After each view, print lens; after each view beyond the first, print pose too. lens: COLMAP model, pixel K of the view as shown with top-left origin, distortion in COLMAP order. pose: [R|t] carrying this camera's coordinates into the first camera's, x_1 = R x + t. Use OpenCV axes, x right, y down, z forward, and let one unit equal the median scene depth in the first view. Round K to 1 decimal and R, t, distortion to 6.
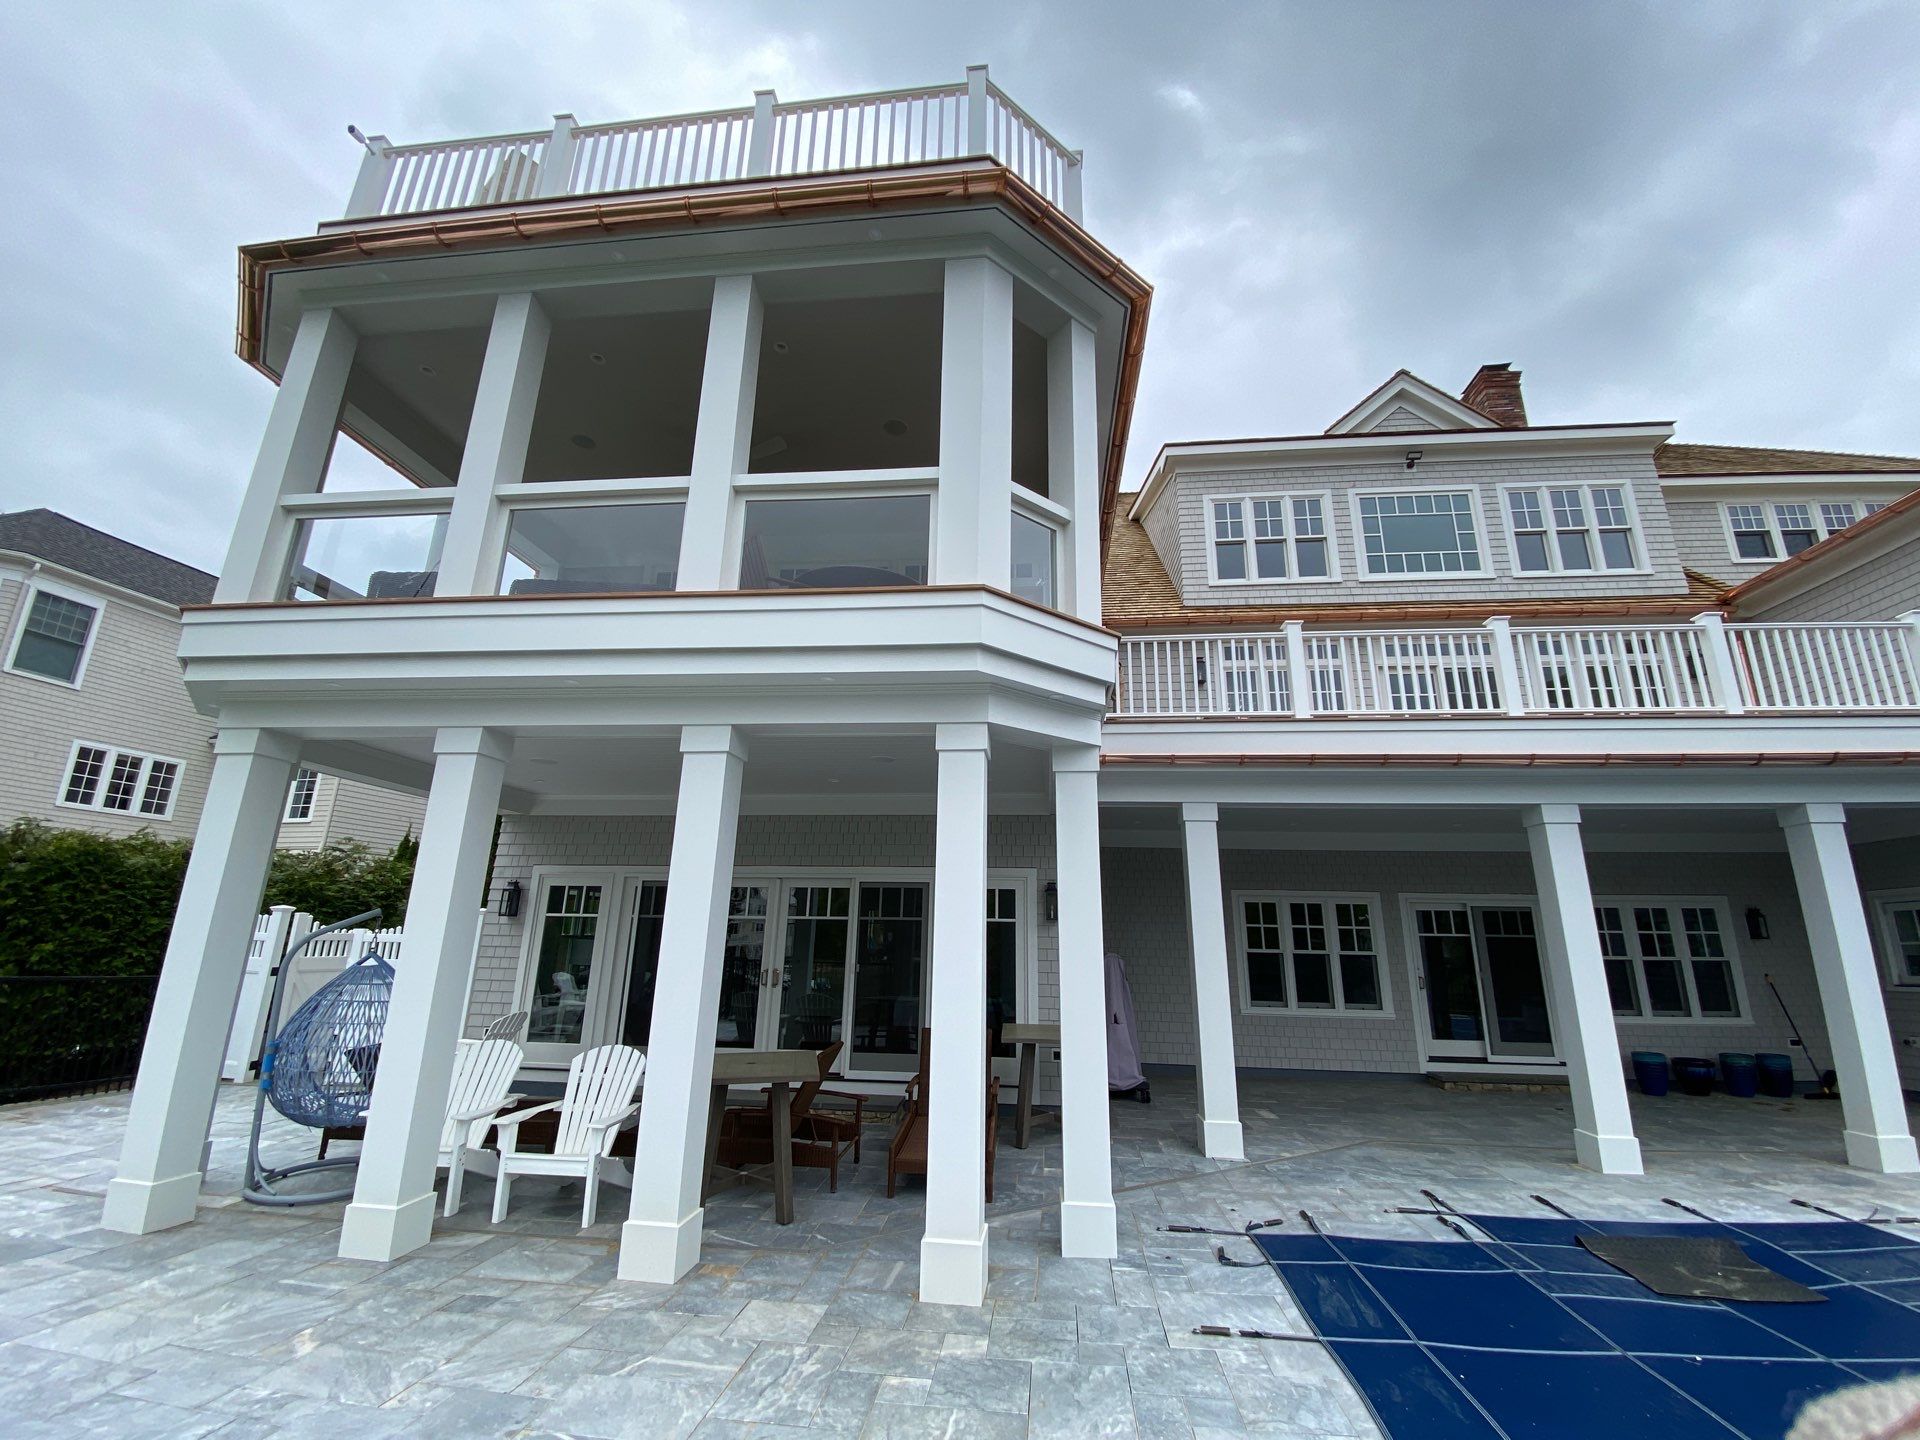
lens RADIAL K [[786.8, 0, 960.5], [0, 786.8, 711.9], [0, 0, 1]] dist [0.003842, -0.012719]
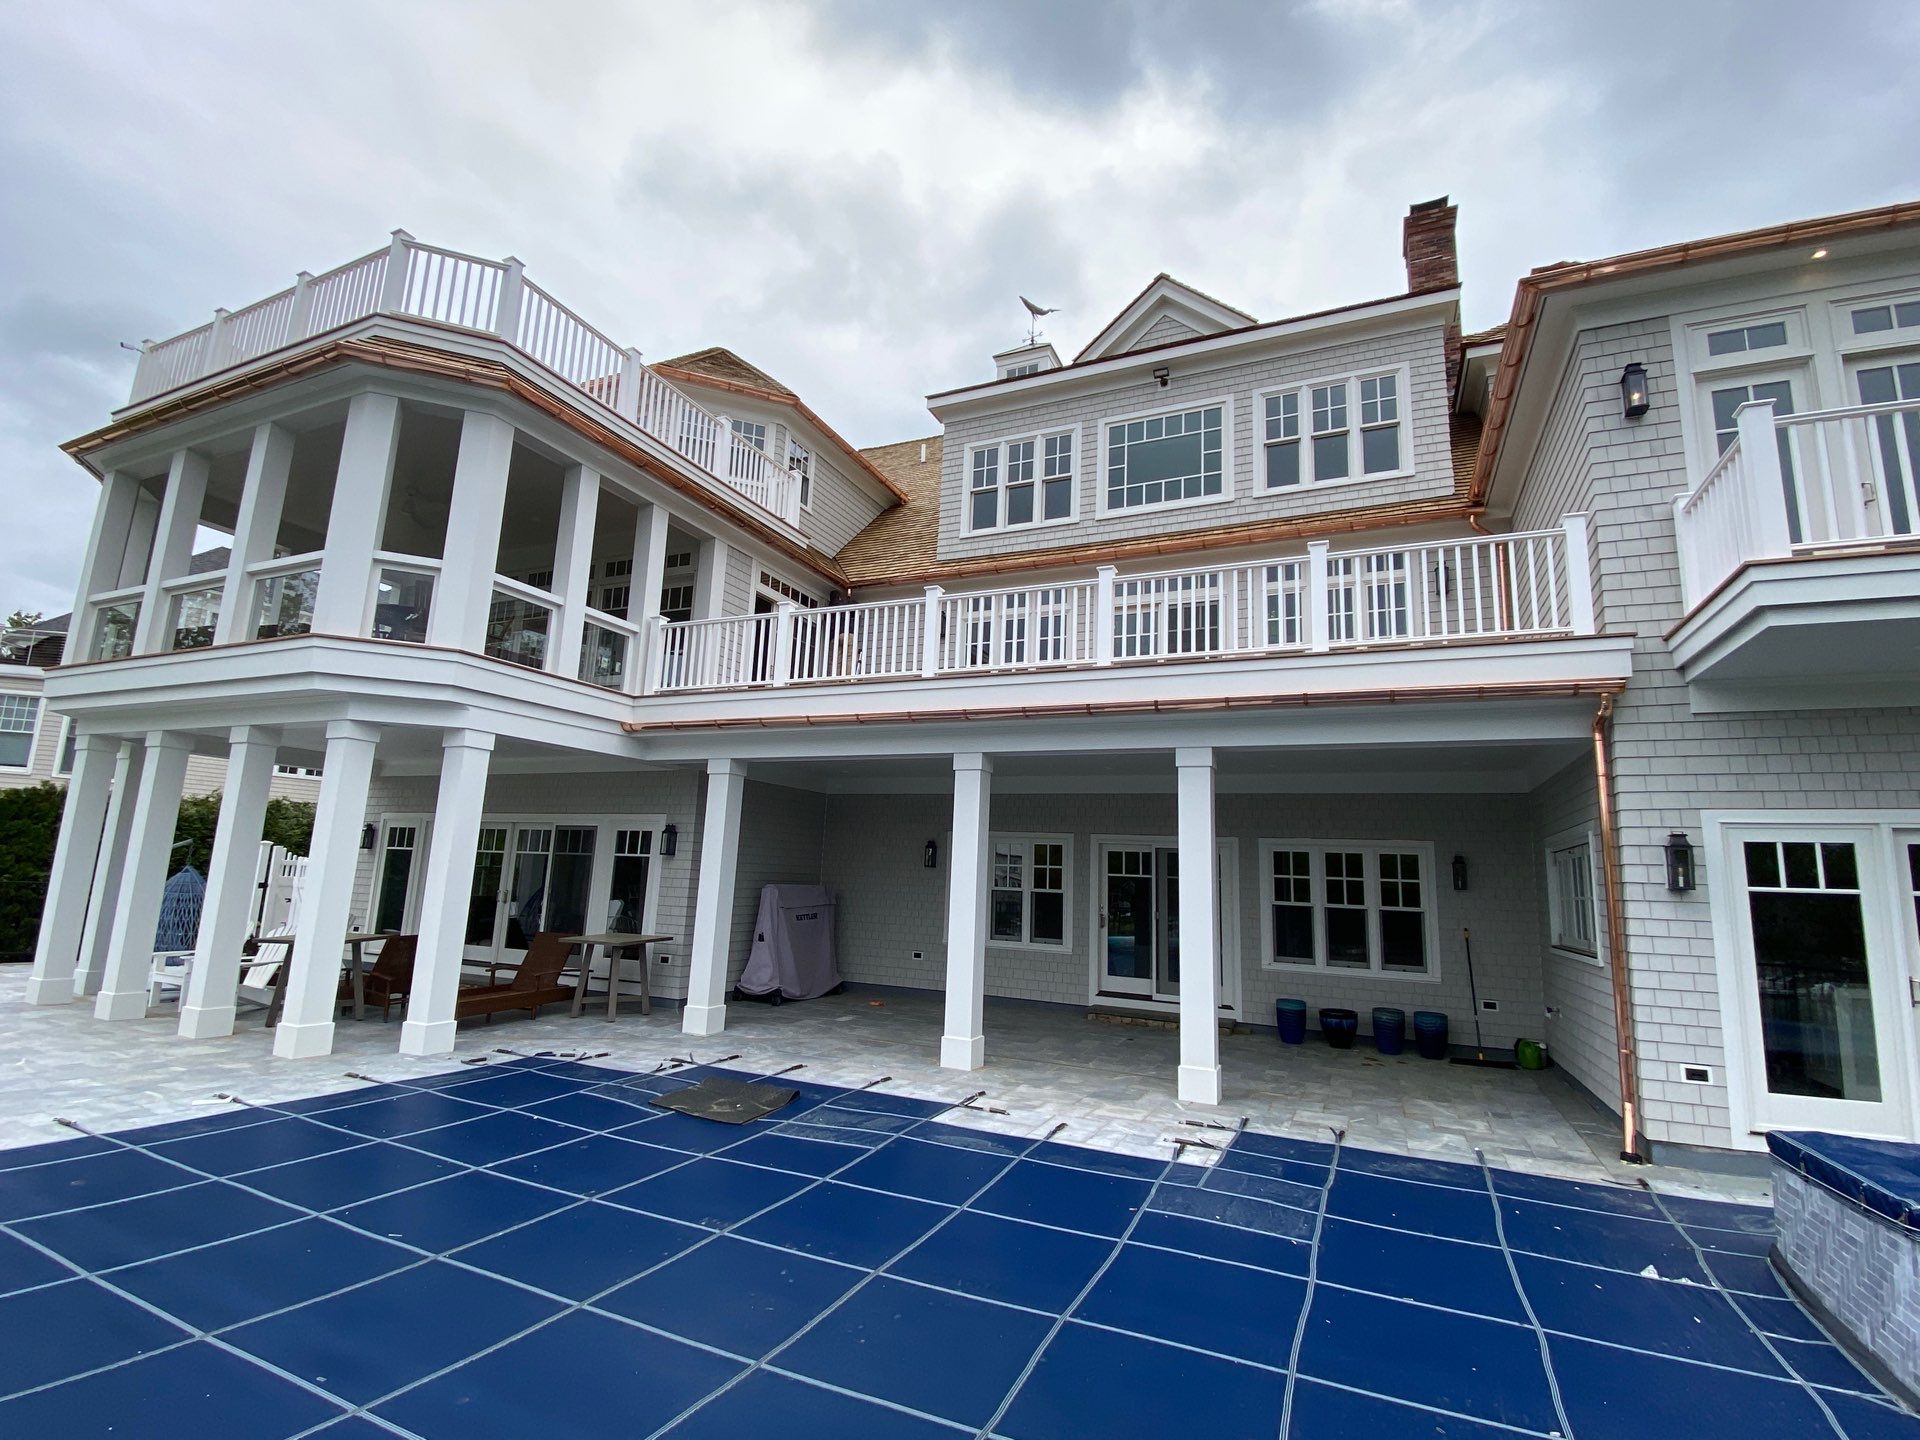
lens RADIAL K [[880.0, 0, 952.0], [0, 880.0, 729.4], [0, 0, 1]] dist [-0.002523, -0.000740]
pose [[0.946076, -0.035665, -0.321974, 0.684844], [0.067068, 0.993951, 0.086972, -0.015559], [0.316925, -0.103876, 0.942745, -0.102666]]
